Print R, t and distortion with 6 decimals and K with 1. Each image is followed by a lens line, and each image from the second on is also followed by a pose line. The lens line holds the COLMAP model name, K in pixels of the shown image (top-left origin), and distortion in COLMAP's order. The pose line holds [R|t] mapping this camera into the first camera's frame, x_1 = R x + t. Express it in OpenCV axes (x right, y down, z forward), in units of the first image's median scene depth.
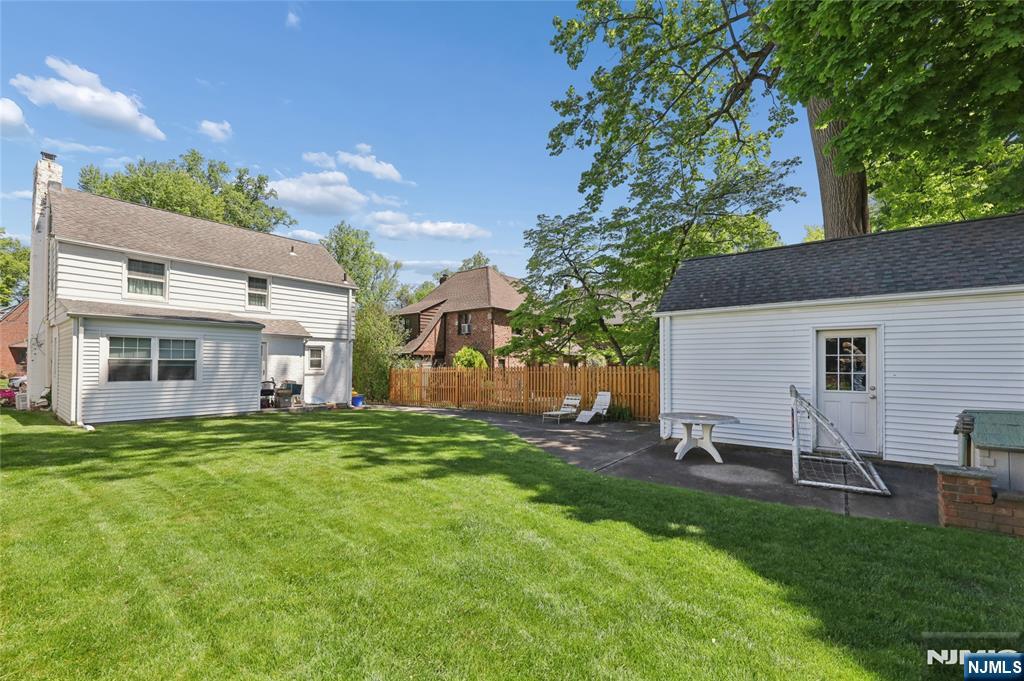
lens RADIAL K [[423.7, 0, 508.2], [0, 423.7, 358.8], [0, 0, 1]] dist [-0.001788, -0.001365]
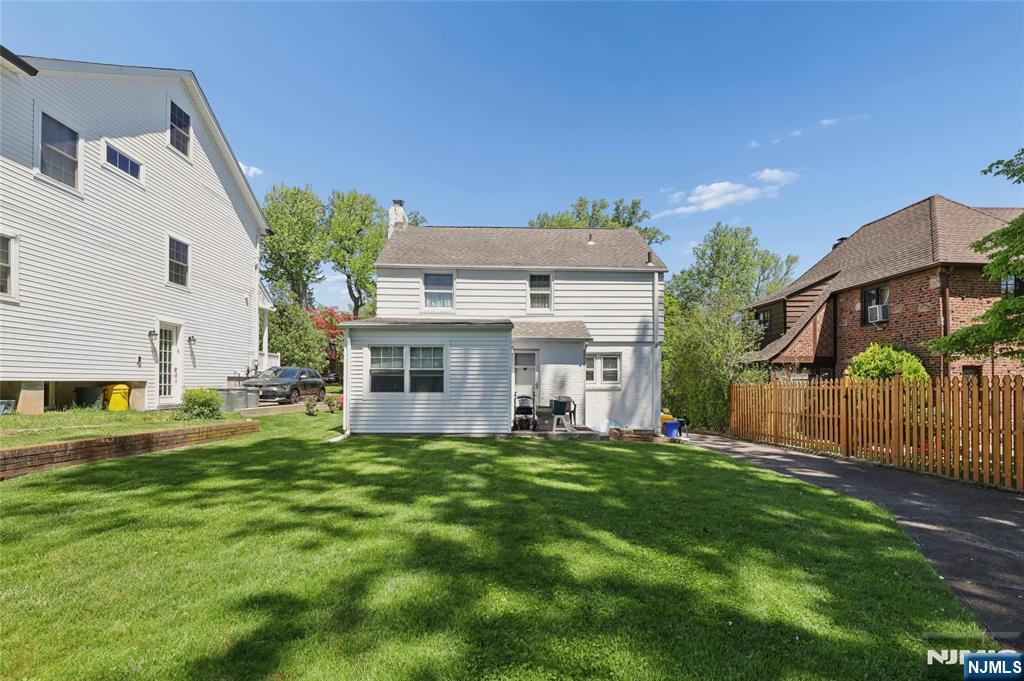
lens RADIAL K [[423.7, 0, 512.2], [0, 423.7, 375.0], [0, 0, 1]] dist [-0.001788, -0.001365]
pose [[0.648742, -0.016502, -0.760829, 0.014780], [0.010037, 0.999863, -0.013128, 0.017869], [0.760942, 0.000880, 0.648819, 0.355274]]
